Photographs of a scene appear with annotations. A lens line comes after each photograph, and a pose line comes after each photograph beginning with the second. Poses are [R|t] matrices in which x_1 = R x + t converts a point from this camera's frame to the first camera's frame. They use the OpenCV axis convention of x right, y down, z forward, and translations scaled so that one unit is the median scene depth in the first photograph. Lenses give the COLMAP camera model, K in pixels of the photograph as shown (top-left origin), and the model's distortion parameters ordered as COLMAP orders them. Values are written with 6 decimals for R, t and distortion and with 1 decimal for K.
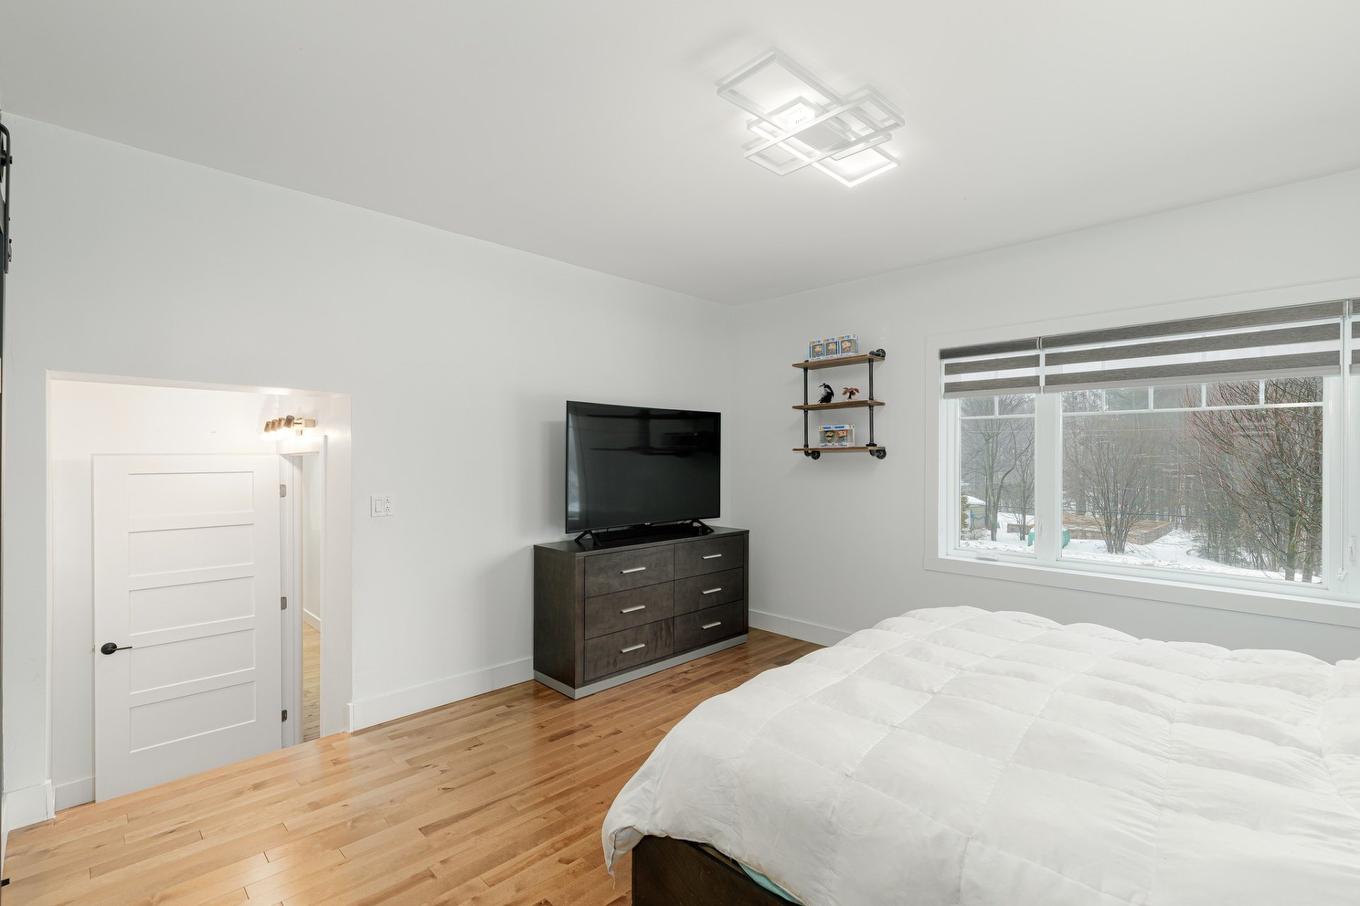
lens RADIAL K [[610.6, 0, 683.3], [0, 610.6, 455.3], [0, 0, 1]] dist [0.000426, -0.000262]
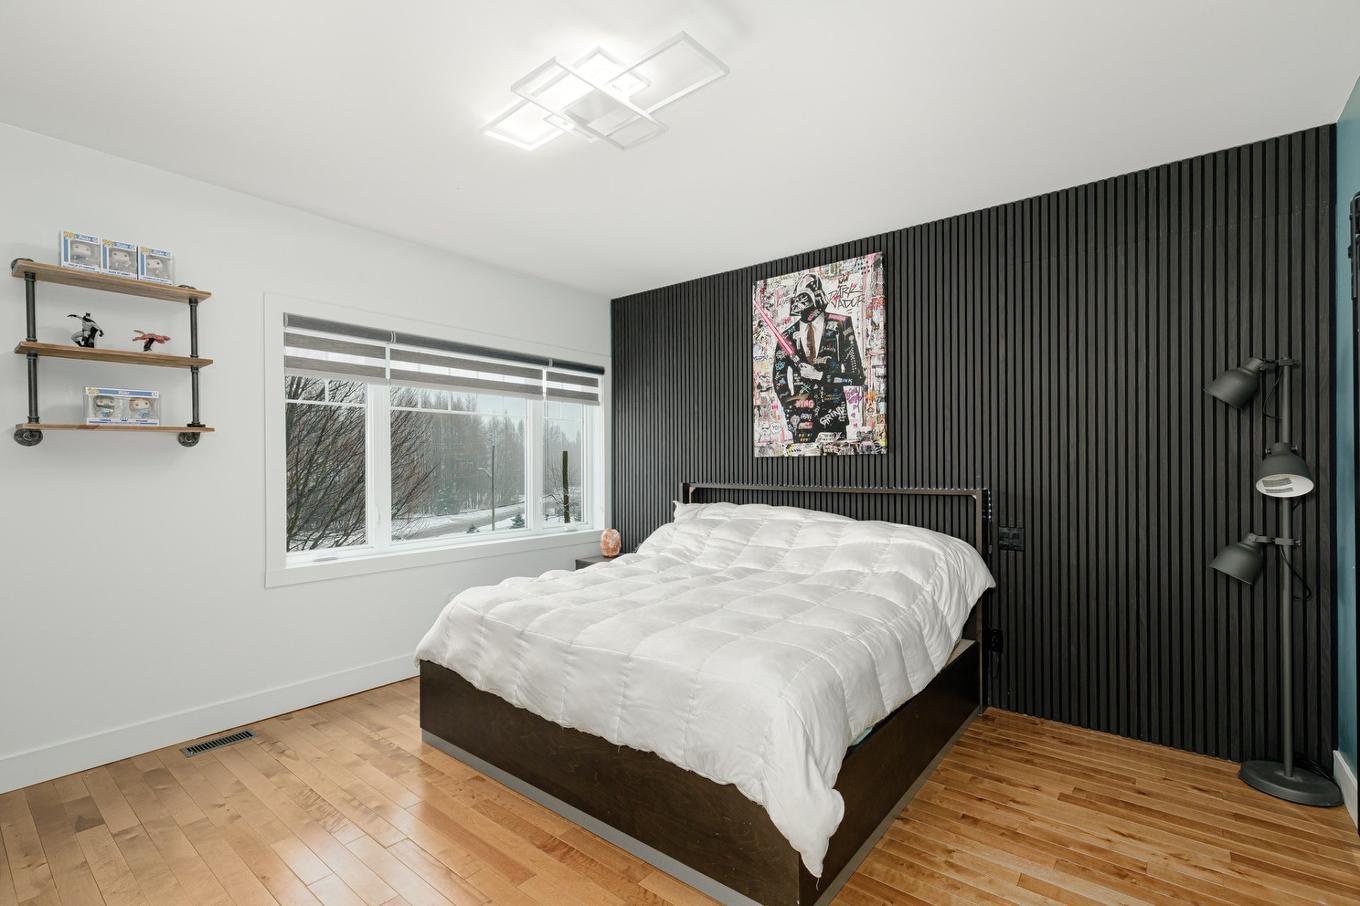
lens RADIAL K [[610.6, 0, 683.4], [0, 610.6, 457.1], [0, 0, 1]] dist [0.000426, -0.000262]
pose [[-0.123069, -0.008137, 0.992365, -0.432538], [-0.018042, 0.999819, 0.005961, 0.005074], [-0.992234, -0.017171, -0.123194, 0.534046]]
